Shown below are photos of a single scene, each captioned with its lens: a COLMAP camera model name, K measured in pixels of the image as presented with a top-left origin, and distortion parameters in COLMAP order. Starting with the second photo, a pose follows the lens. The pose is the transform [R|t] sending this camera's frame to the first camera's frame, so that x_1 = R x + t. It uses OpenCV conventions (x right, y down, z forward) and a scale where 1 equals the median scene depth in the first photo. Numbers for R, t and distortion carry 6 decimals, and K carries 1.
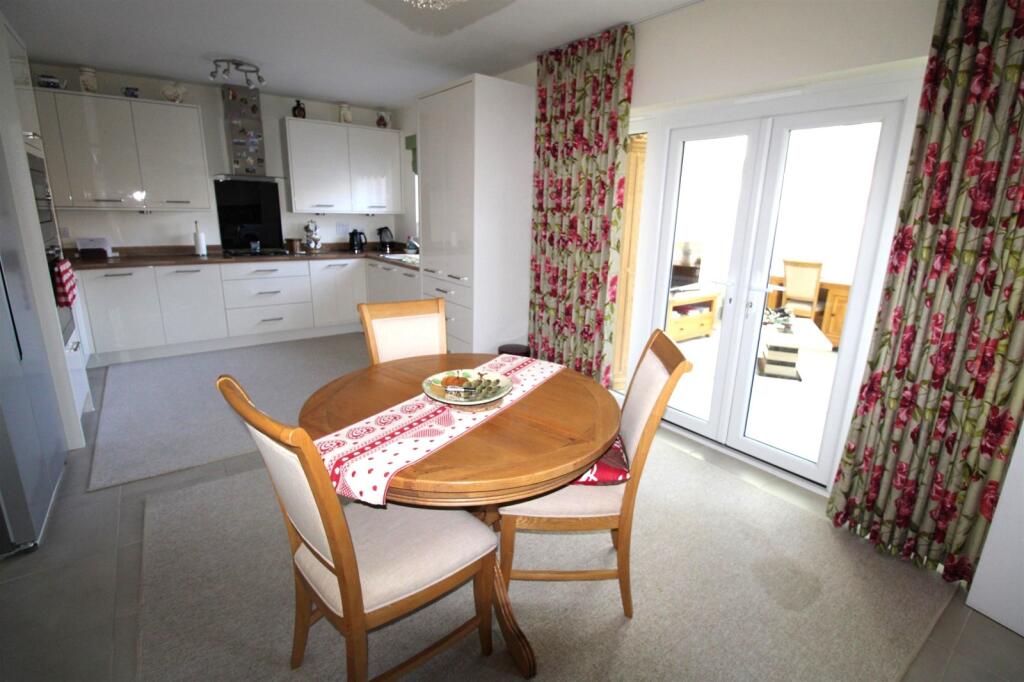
lens RADIAL K [[477.4, 0, 516.9], [0, 477.4, 333.9], [0, 0, 1]] dist [-0.007856, -0.007803]
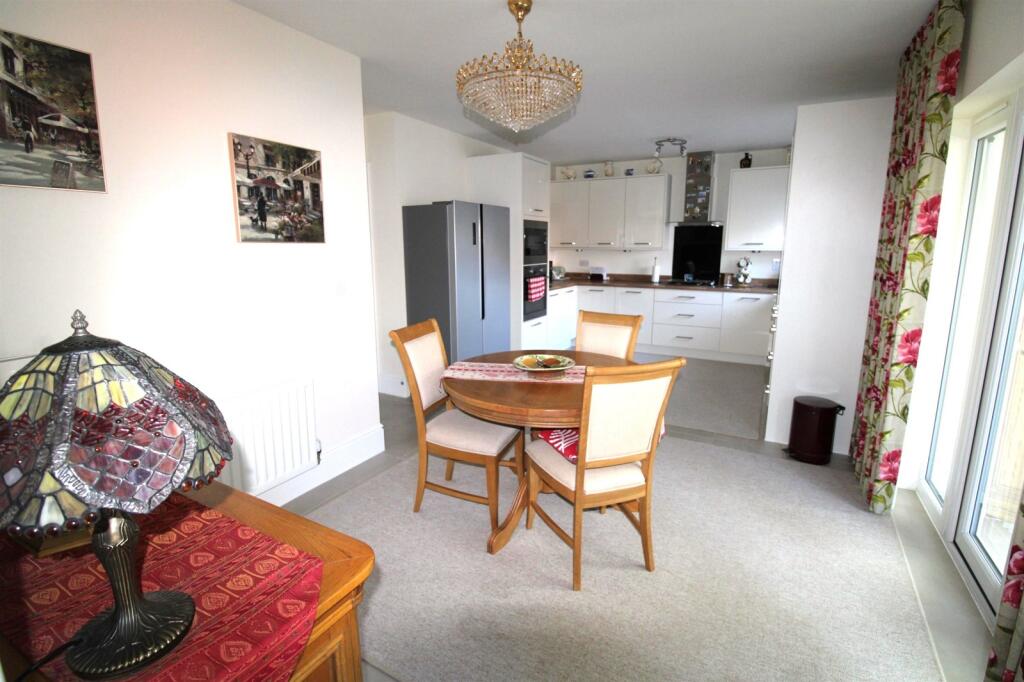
lens RADIAL K [[477.4, 0, 513.8], [0, 477.4, 334.1], [0, 0, 1]] dist [-0.007856, -0.007803]
pose [[0.395567, 0.144566, -0.906988, 0.436688], [-0.219232, 0.973850, 0.059610, -0.016402], [0.891888, 0.175261, 0.416916, 0.109687]]
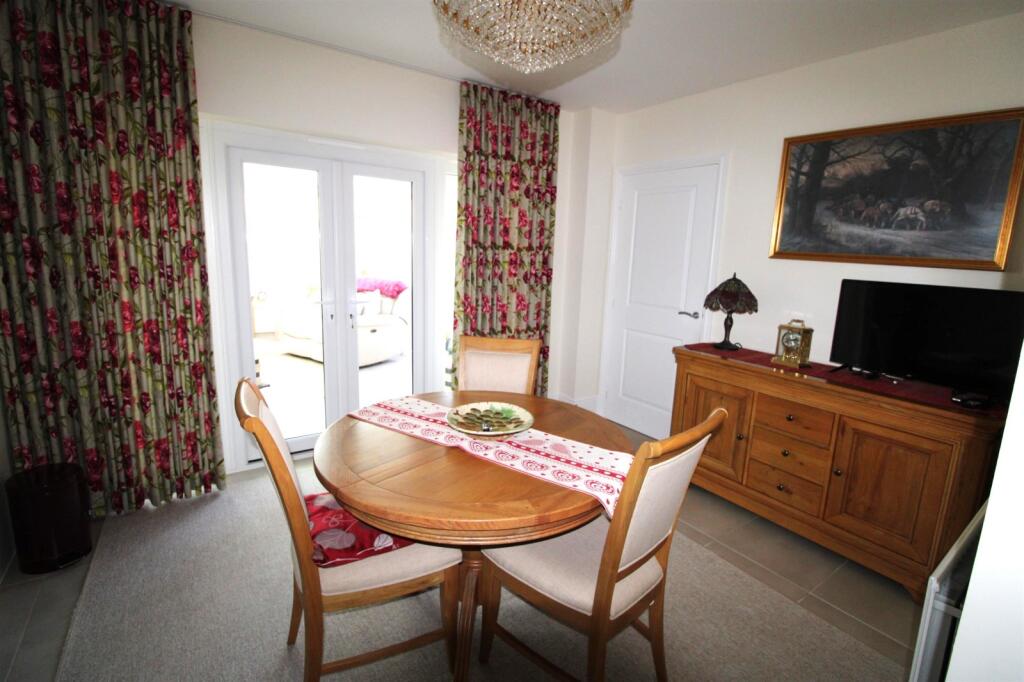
lens RADIAL K [[477.4, 0, 516.9], [0, 477.4, 332.2], [0, 0, 1]] dist [-0.007856, -0.007803]
pose [[0.045770, -0.196113, 0.979513, -0.389777], [0.212312, 0.960048, 0.182295, -0.089281], [-0.976130, 0.199618, 0.085579, 0.295781]]
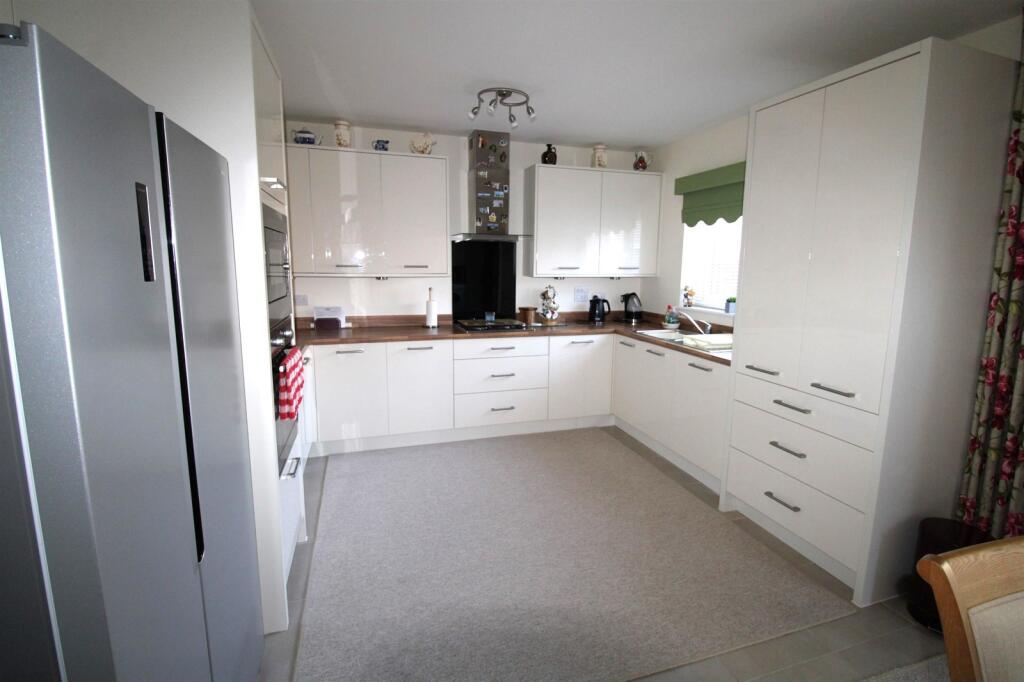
lens RADIAL K [[477.4, 0, 515.9], [0, 477.4, 333.8], [0, 0, 1]] dist [-0.007856, -0.007803]
pose [[0.940038, 0.032935, -0.339476, -0.234361], [-0.070830, 0.992478, -0.099849, -0.079978], [0.333635, 0.117907, 0.935300, 0.253041]]
